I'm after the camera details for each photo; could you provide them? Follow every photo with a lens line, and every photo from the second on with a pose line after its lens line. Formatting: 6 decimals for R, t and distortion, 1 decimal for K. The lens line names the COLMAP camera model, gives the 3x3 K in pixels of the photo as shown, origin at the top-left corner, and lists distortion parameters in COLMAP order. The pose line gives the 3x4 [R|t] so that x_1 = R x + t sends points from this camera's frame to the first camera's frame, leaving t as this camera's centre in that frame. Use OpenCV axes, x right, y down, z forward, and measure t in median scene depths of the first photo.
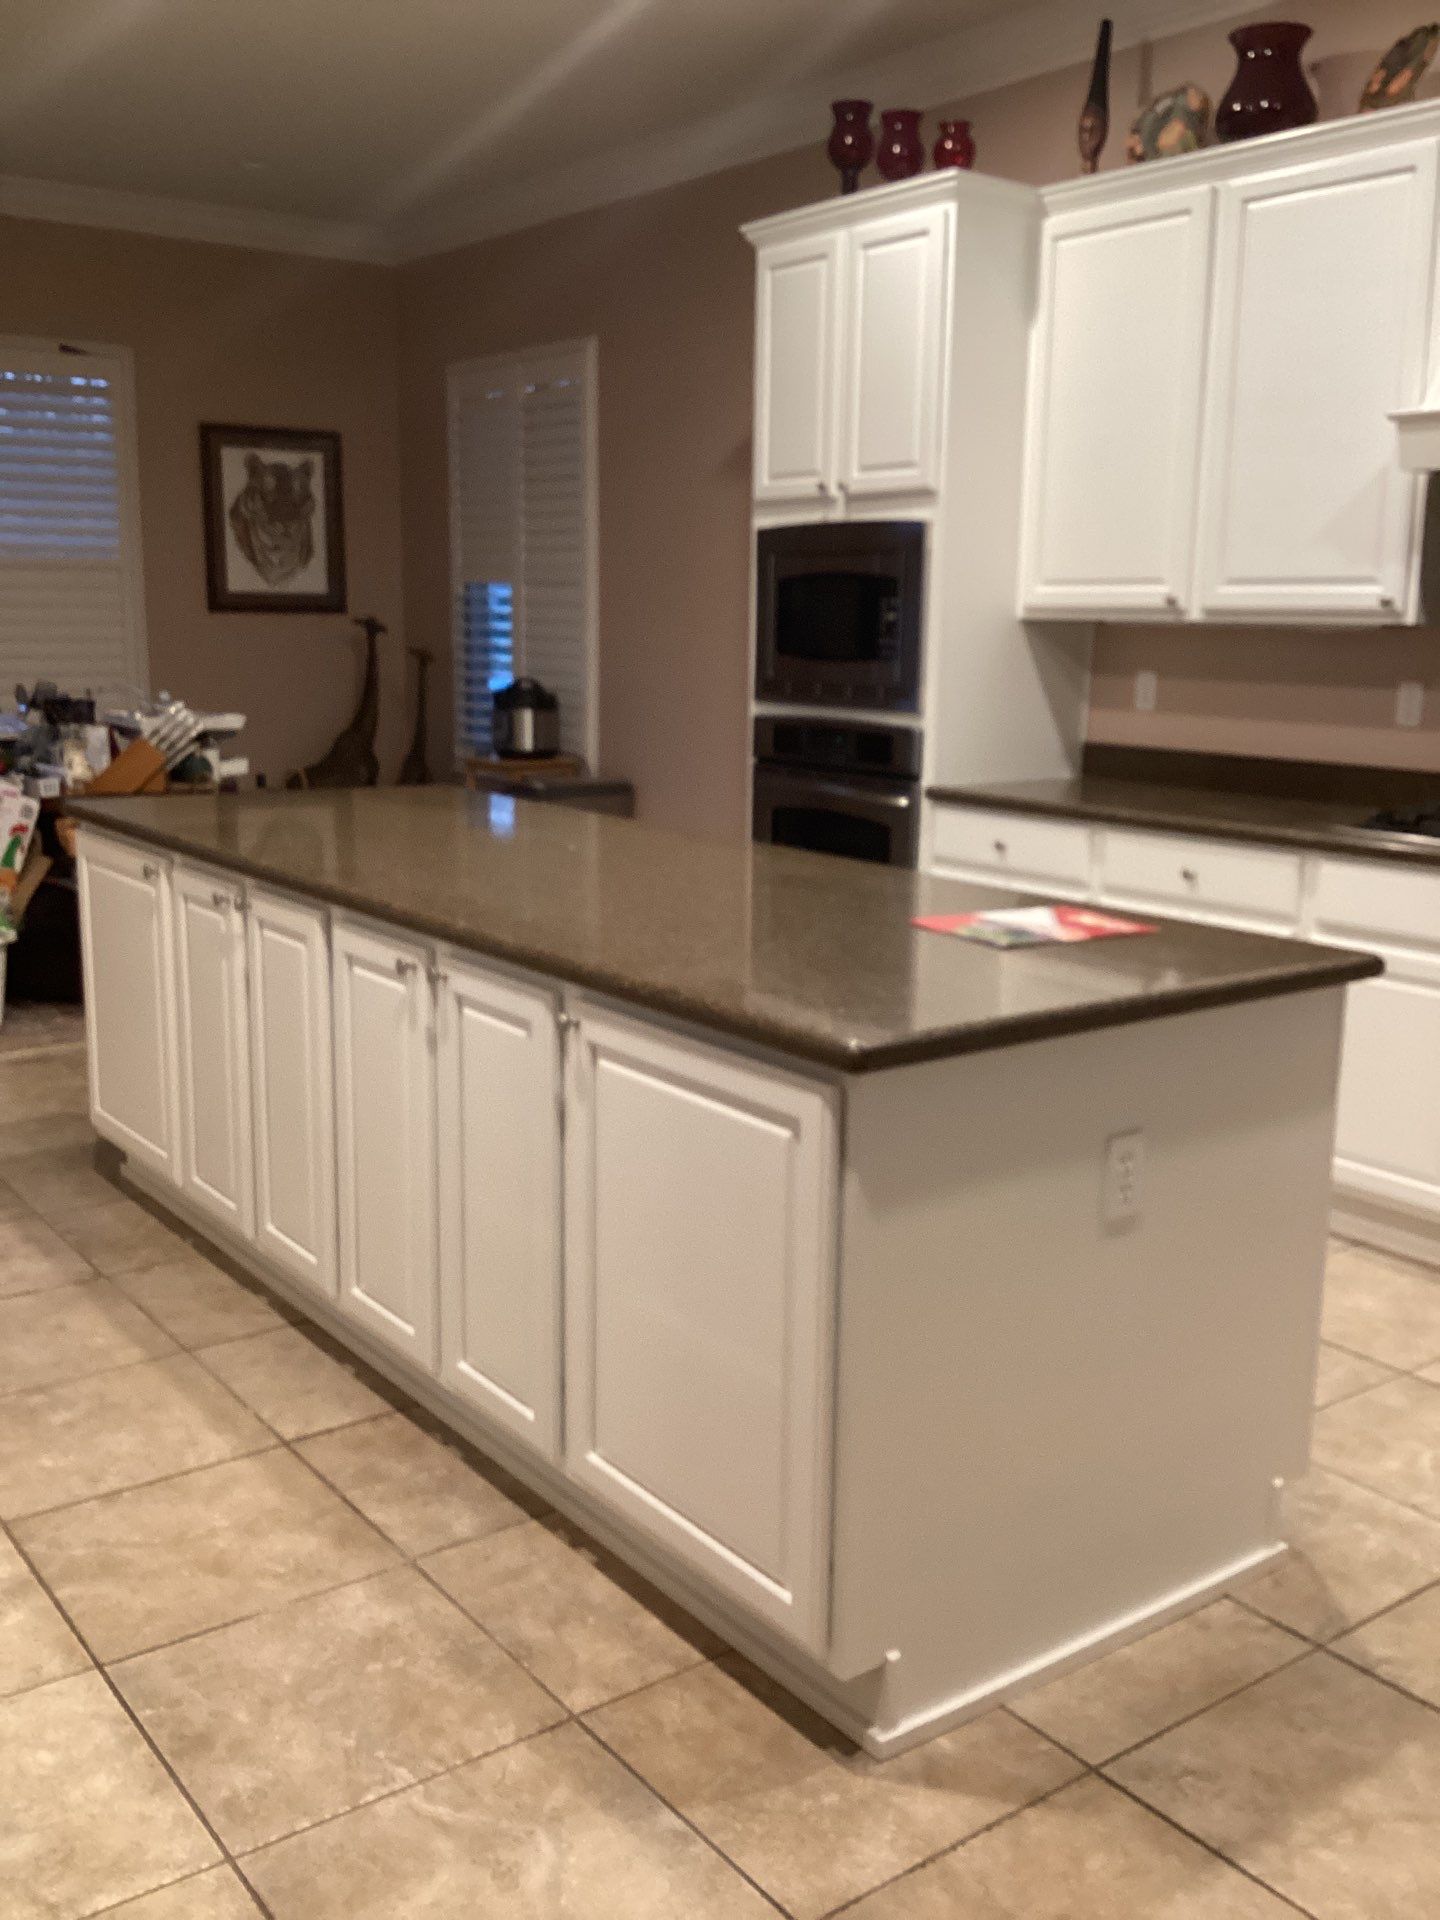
lens RADIAL K [[1774.0, 0, 686.5], [0, 1774.0, 909.3], [0, 0, 1]] dist [0.110836, -0.205780]
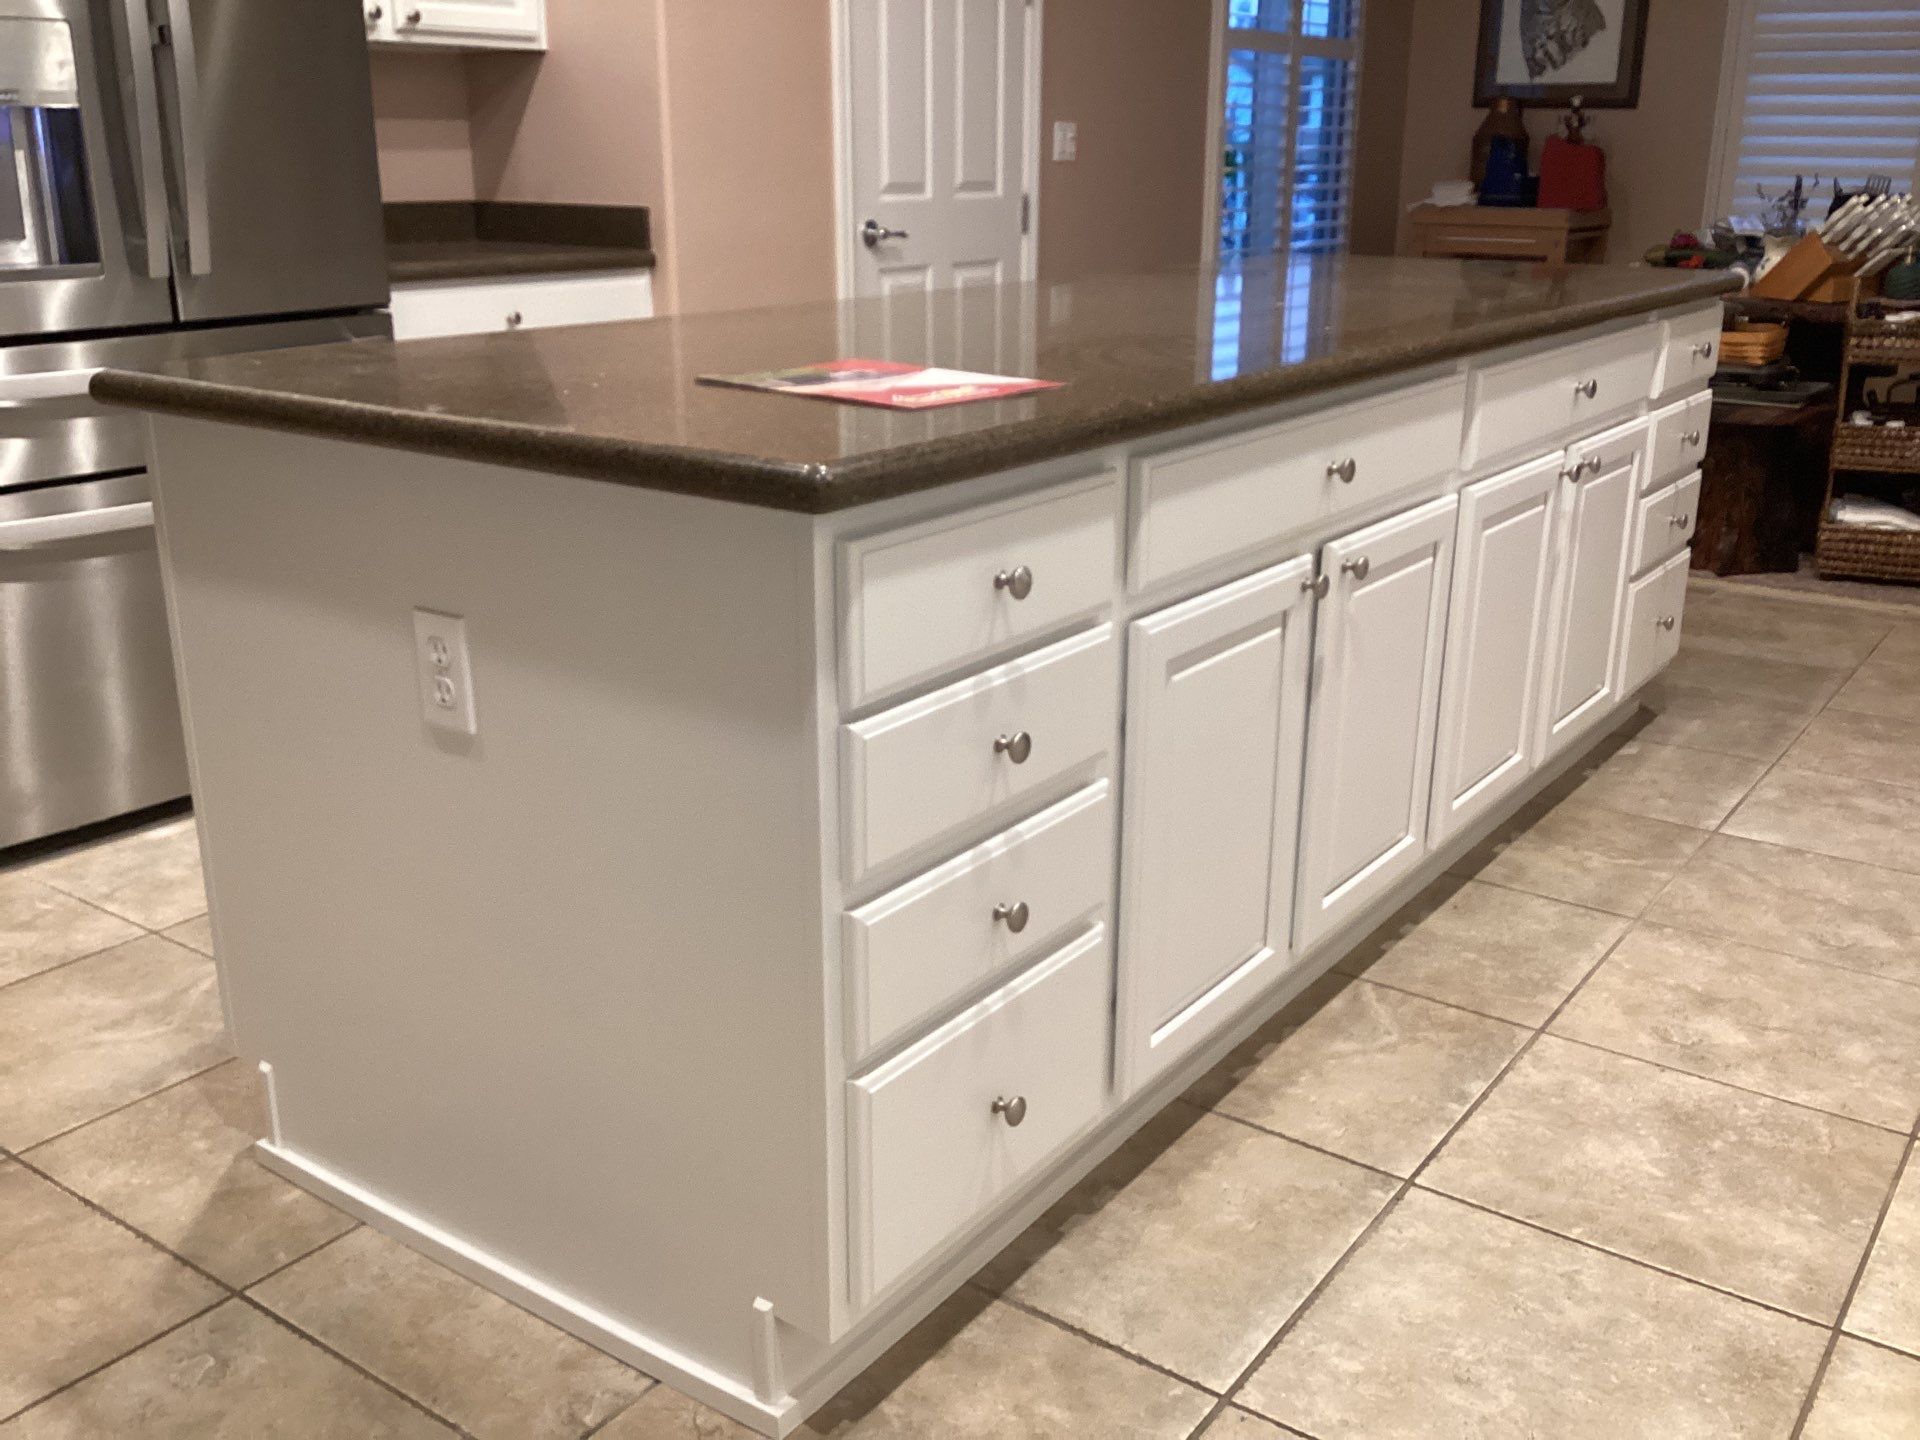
lens RADIAL K [[1774.0, 0, 955.1], [0, 1774.0, 721.8], [0, 0, 1]] dist [0.110836, -0.205780]
pose [[0.309403, 0.278877, -0.909119, 0.459974], [-0.159864, 0.957678, 0.239366, -0.016134], [0.937397, 0.071275, 0.340891, 0.452942]]
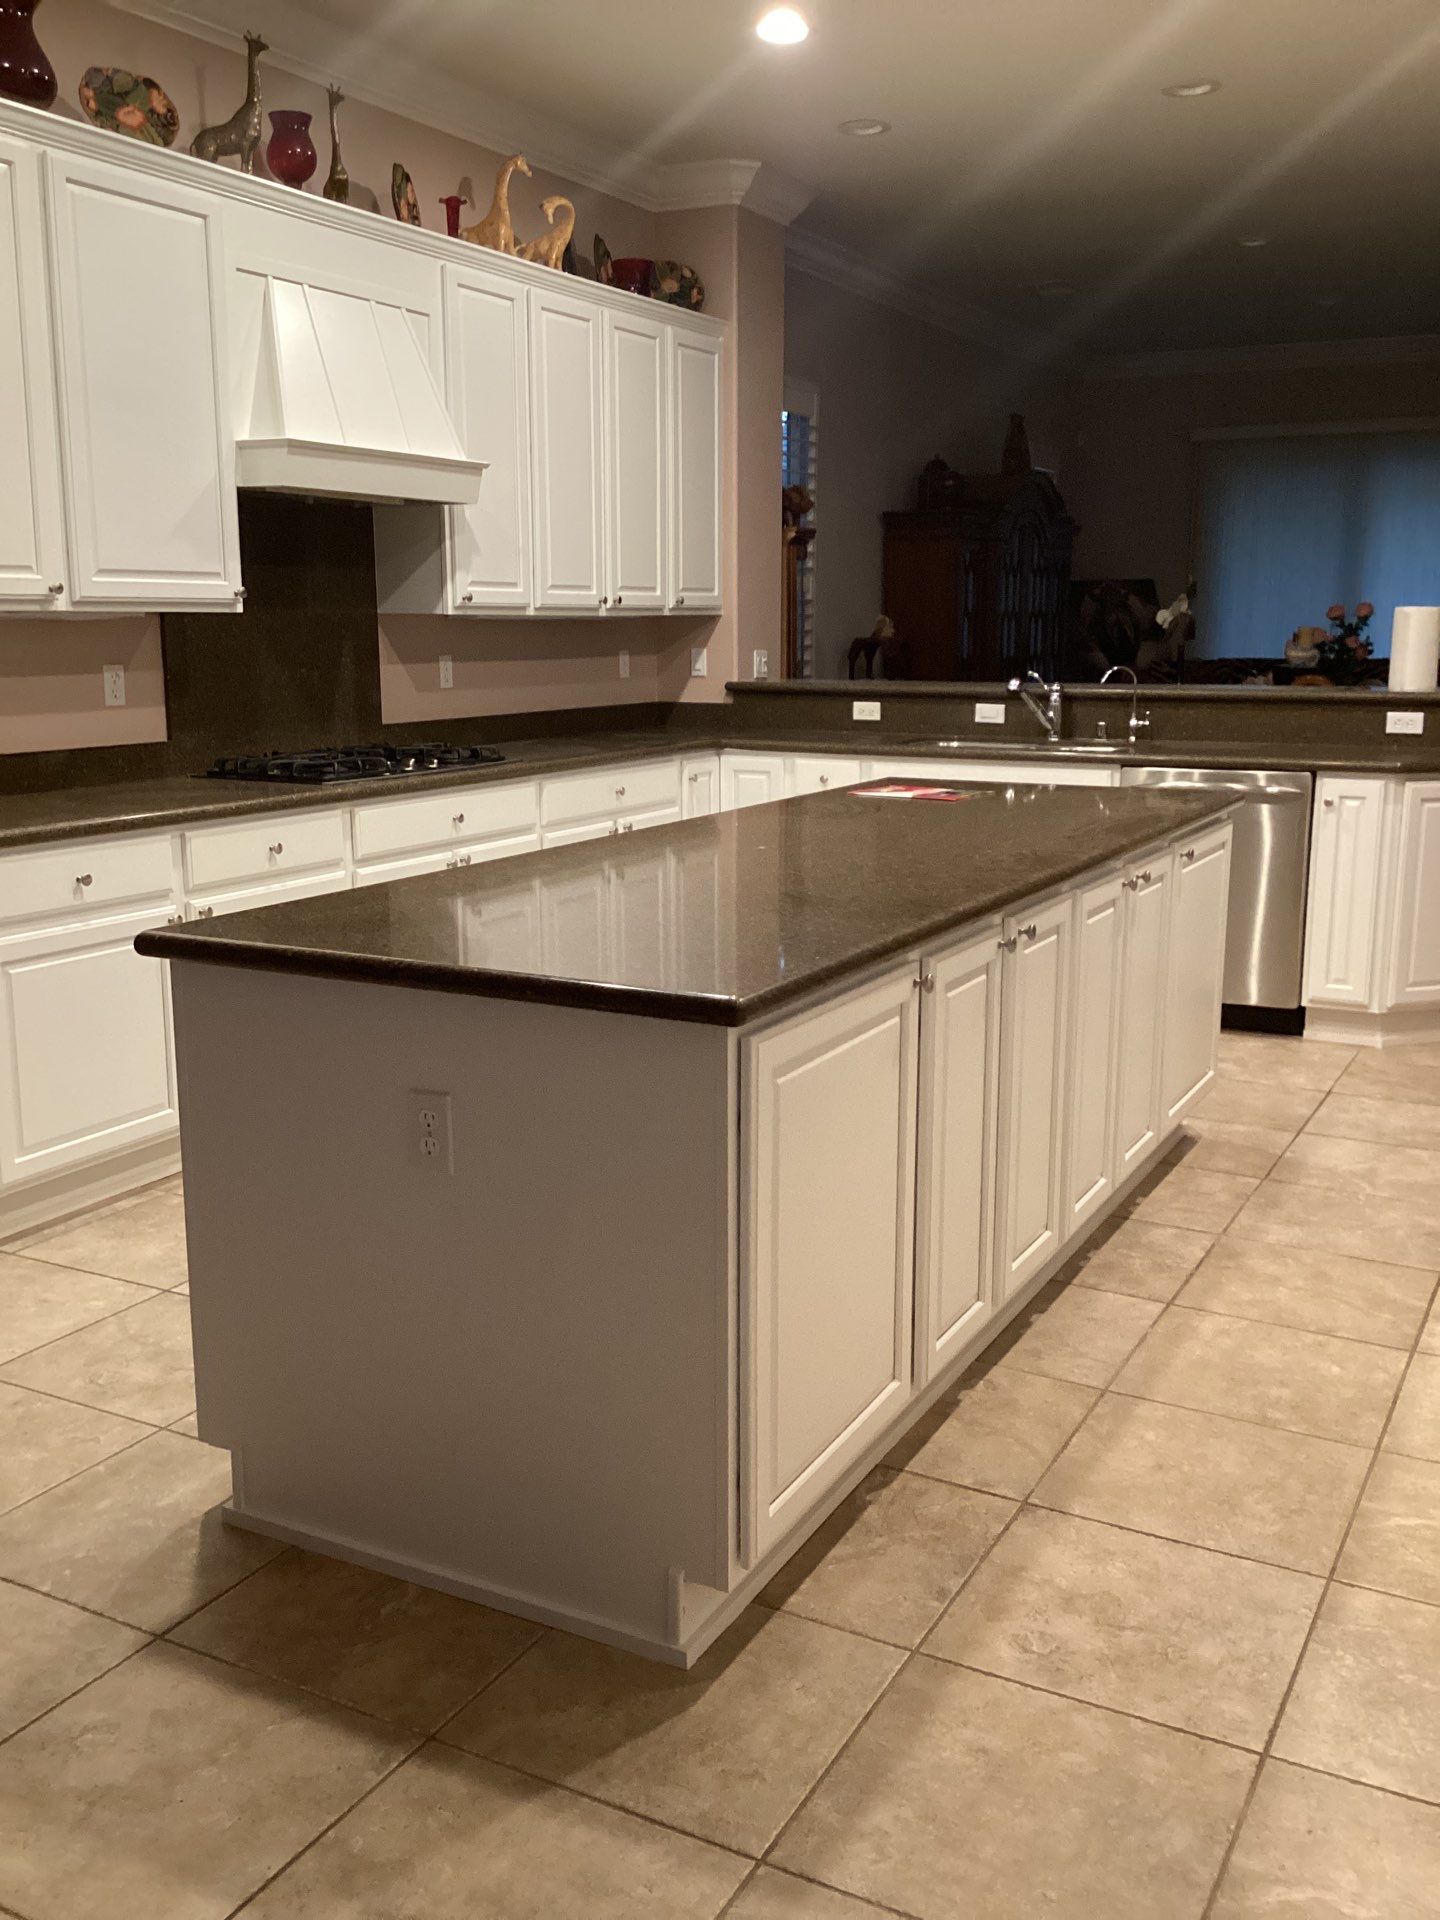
lens RADIAL K [[1728.8, 0, 715.0], [0, 1728.8, 943.8], [0, 0, 1]] dist [0.090324, -0.179310]
pose [[-0.430346, -0.179559, 0.884625, -0.666459], [0.146374, 0.953163, 0.264678, -0.176178], [-0.890717, 0.243389, -0.383907, 1.022919]]
